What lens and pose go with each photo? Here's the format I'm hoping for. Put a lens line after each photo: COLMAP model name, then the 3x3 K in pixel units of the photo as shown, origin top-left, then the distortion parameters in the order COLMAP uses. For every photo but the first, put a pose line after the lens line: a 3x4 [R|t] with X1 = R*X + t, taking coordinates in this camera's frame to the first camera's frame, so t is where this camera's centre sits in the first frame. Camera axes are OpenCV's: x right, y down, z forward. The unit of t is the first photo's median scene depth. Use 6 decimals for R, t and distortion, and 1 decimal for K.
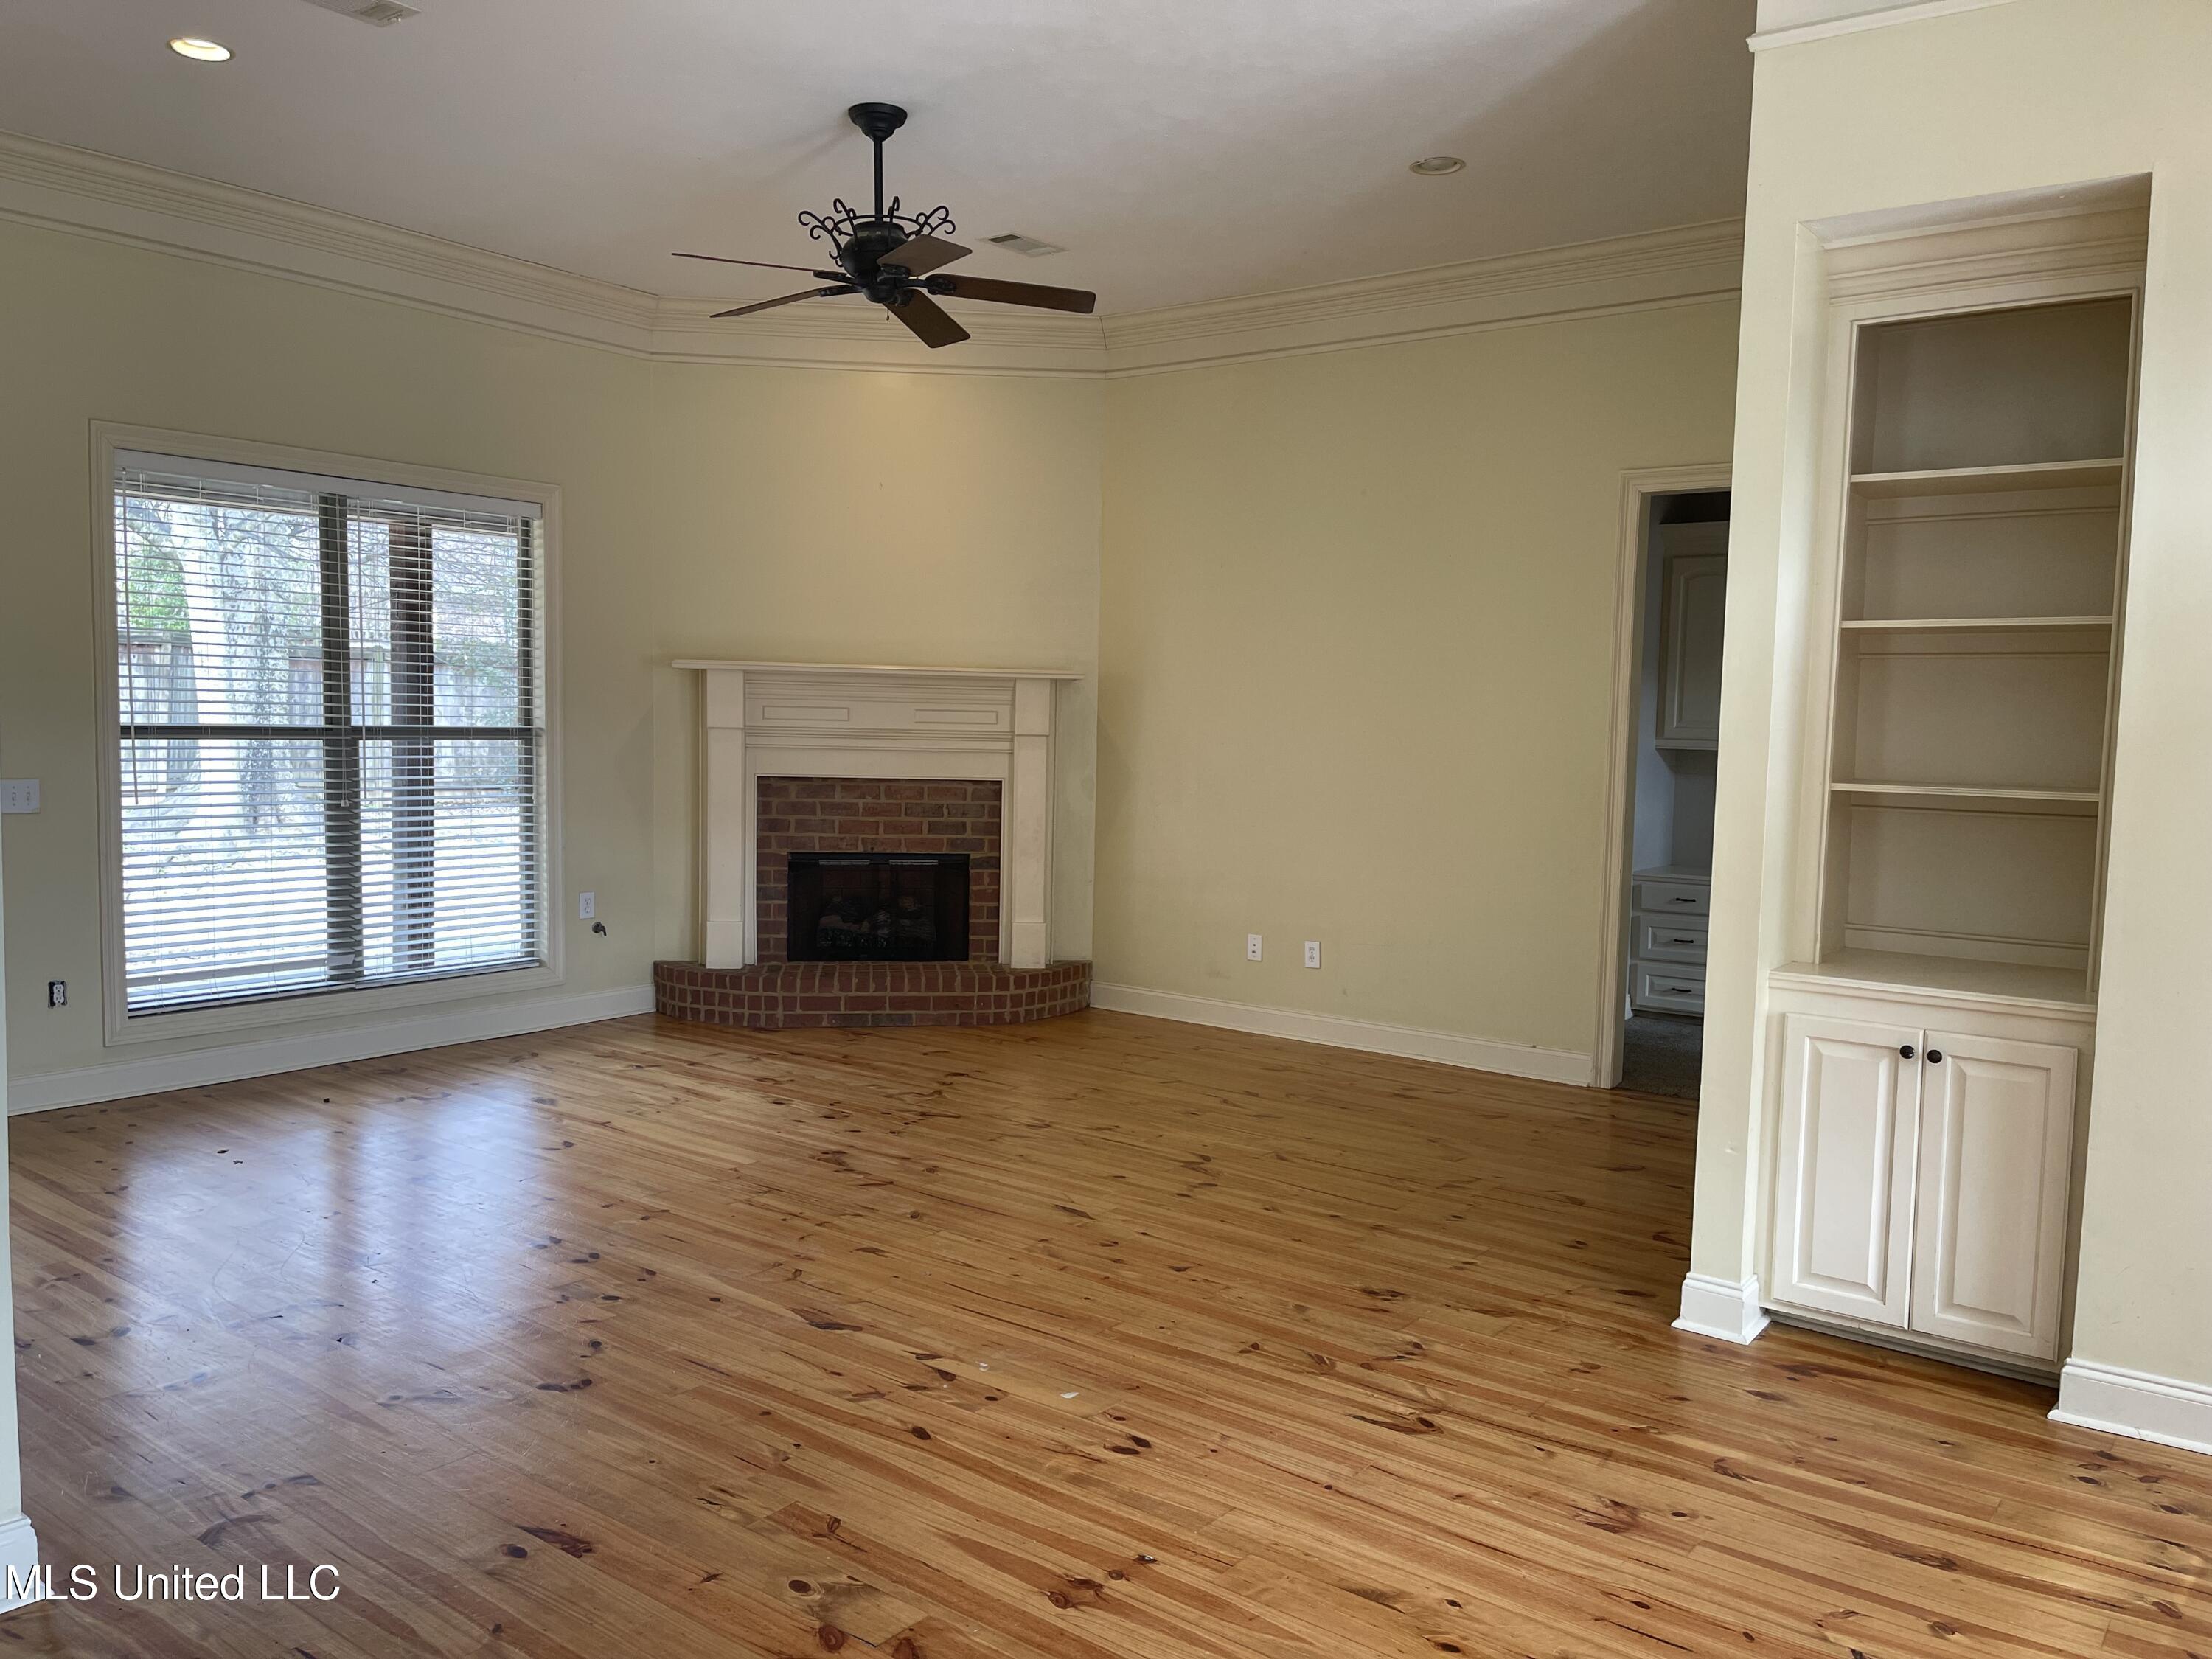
lens RADIAL K [[1726.5, 0, 1103.1], [0, 1726.5, 836.1], [0, 0, 1]] dist [0.068846, -0.068563]
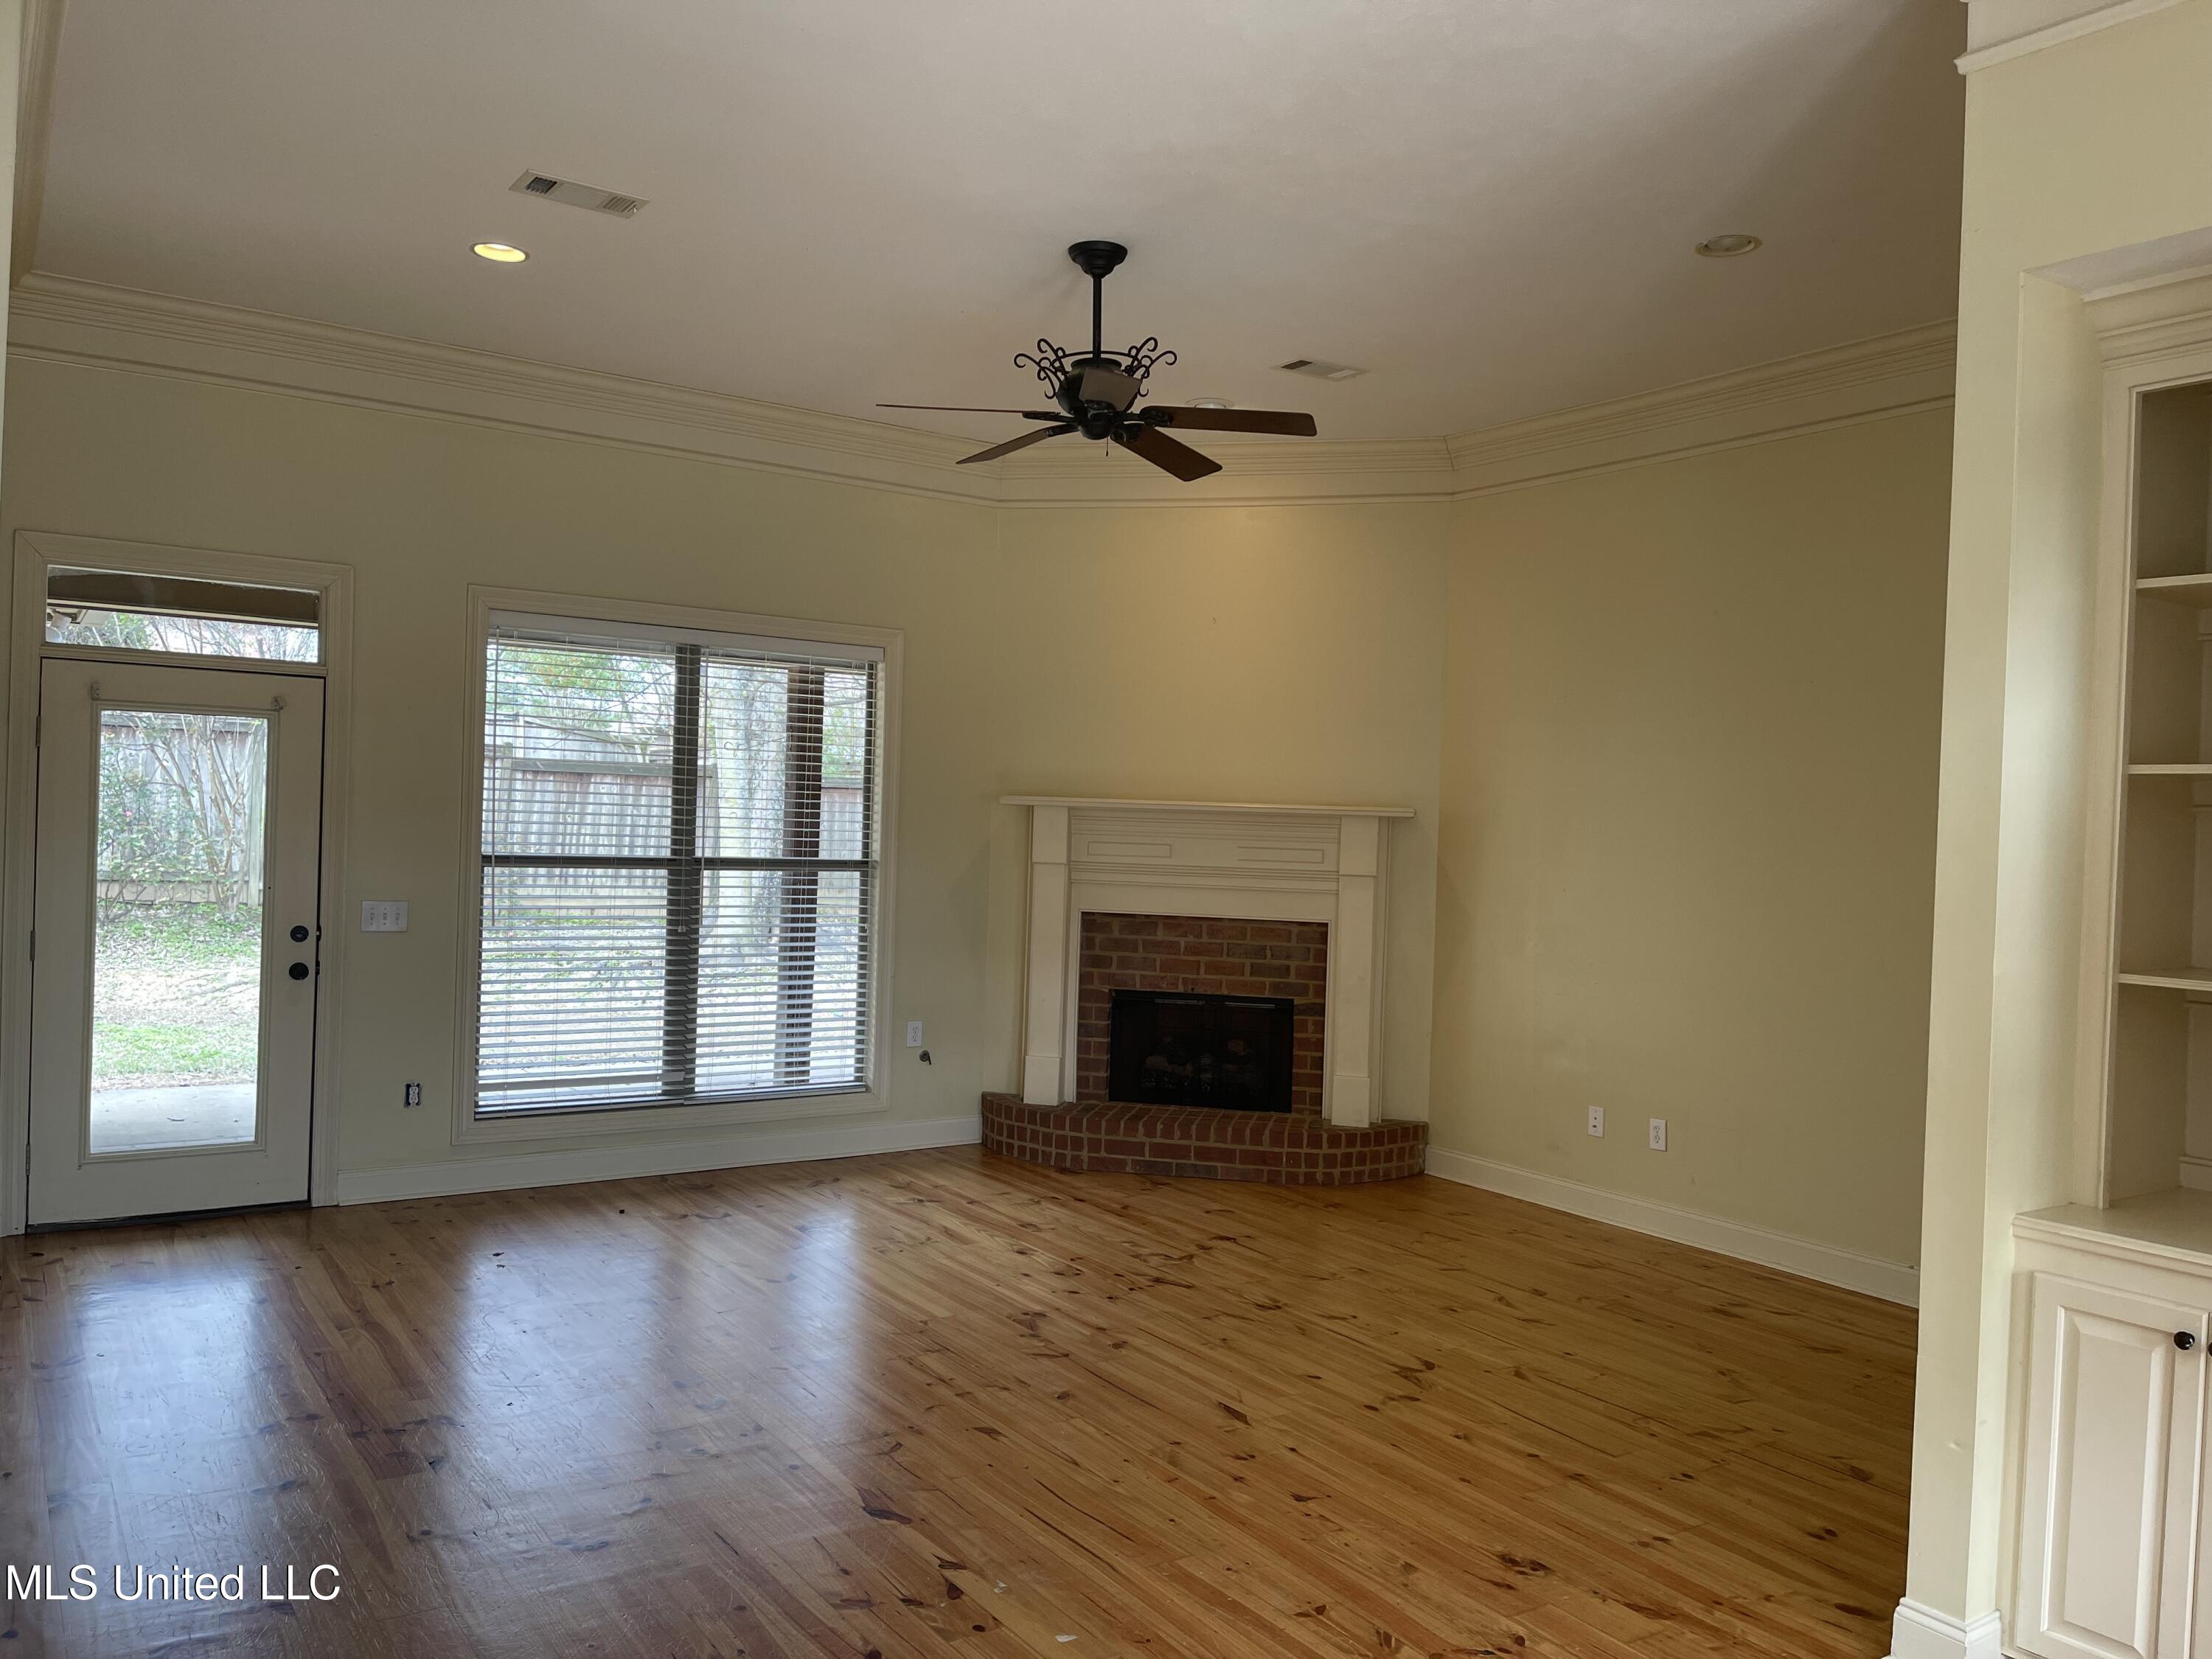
lens RADIAL K [[1726.5, 0, 1084.7], [0, 1726.5, 836.2], [0, 0, 1]] dist [0.068846, -0.068563]
pose [[0.946823, 0.013345, -0.321478, 0.161919], [-0.036882, 0.997055, -0.067235, -0.015287], [0.319634, 0.075516, 0.944527, 0.080307]]
